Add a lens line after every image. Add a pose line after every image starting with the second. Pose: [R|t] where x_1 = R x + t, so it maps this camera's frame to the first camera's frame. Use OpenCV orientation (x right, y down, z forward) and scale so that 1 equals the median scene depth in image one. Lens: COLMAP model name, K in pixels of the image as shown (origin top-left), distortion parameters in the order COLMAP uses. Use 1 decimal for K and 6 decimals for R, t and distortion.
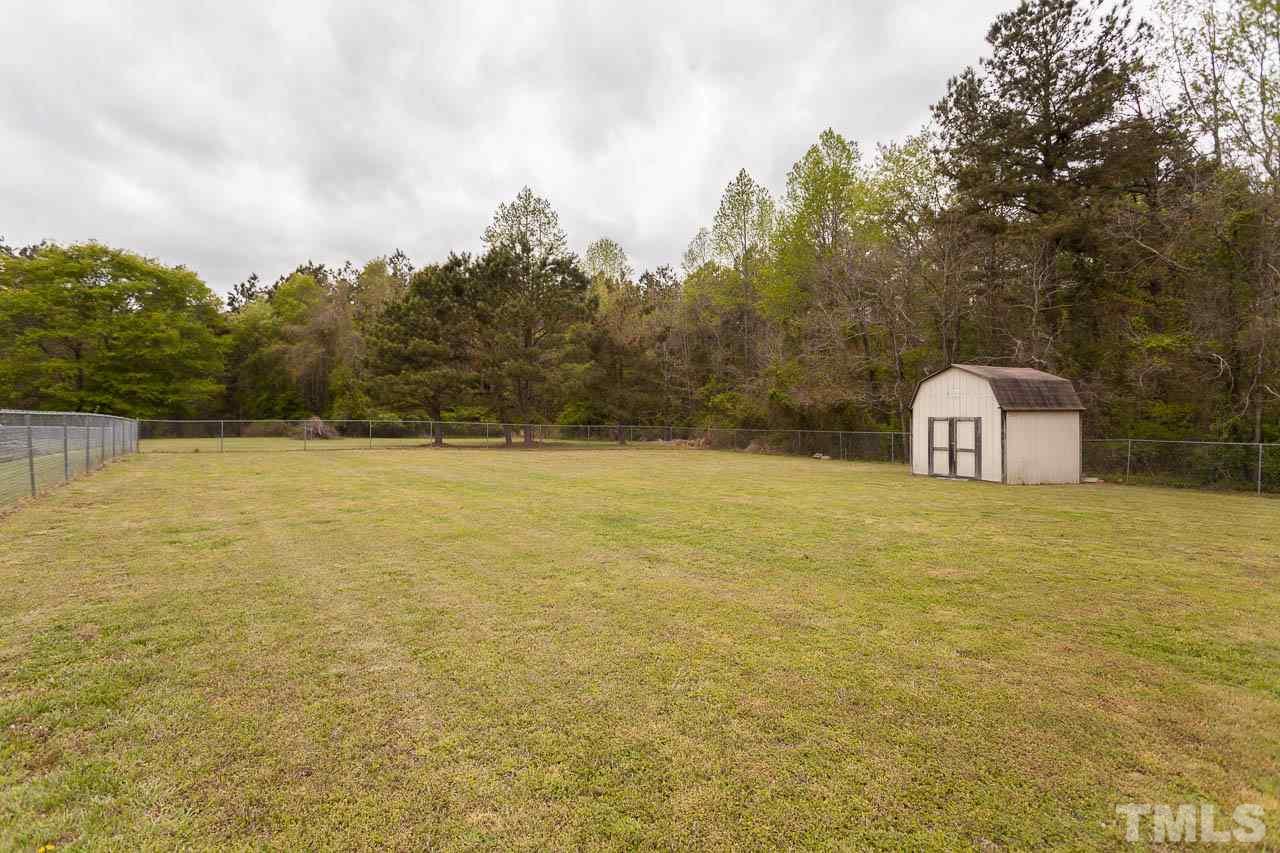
lens RADIAL K [[609.2, 0, 640.0], [0, 609.2, 426.5], [0, 0, 1]] dist [0.000852, 0.000911]
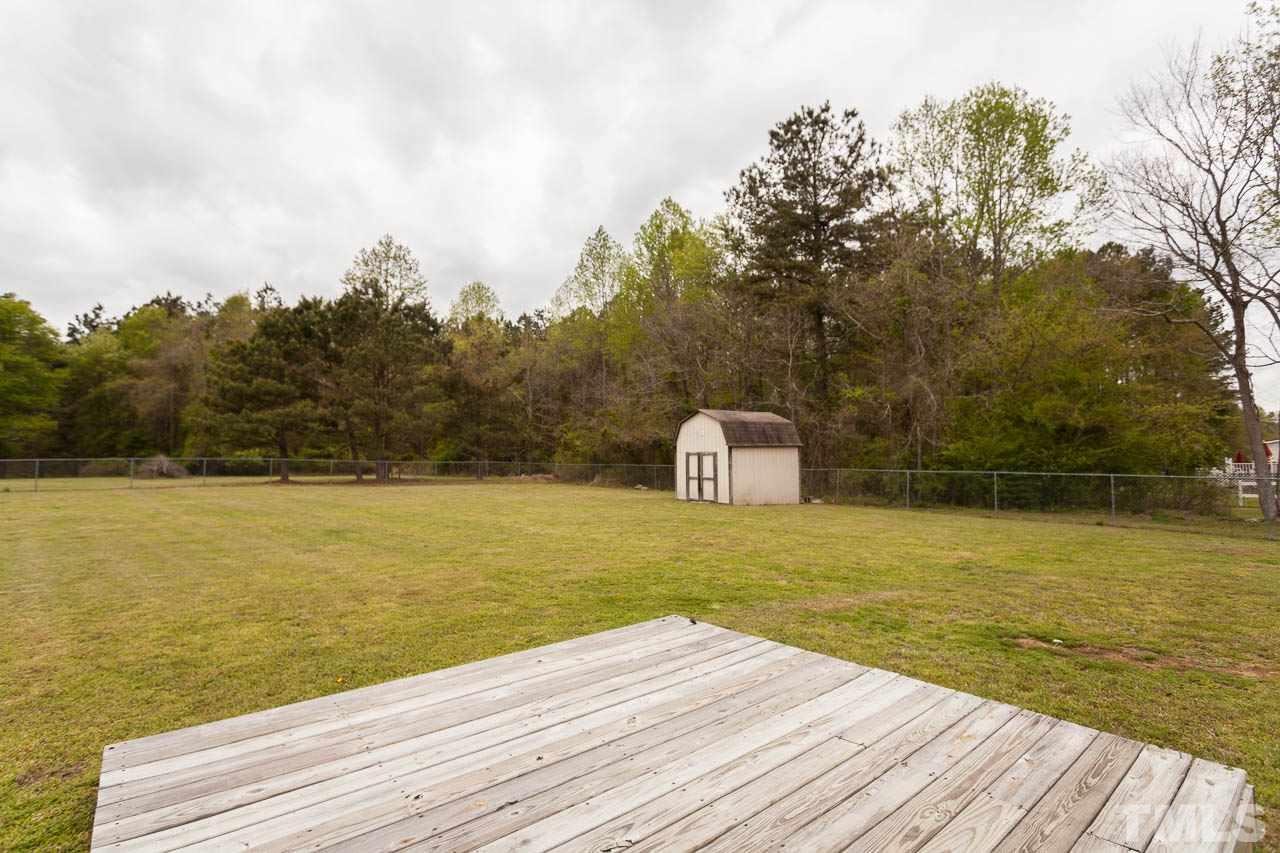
lens RADIAL K [[607.1, 0, 639.1], [0, 607.1, 430.6], [0, 0, 1]] dist [-0.003566, -0.000622]
pose [[0.987654, -0.000038, 0.156651, 0.085431], [0.008237, 0.998629, -0.051687, 0.001644], [-0.156434, 0.052340, 0.986301, -0.085212]]
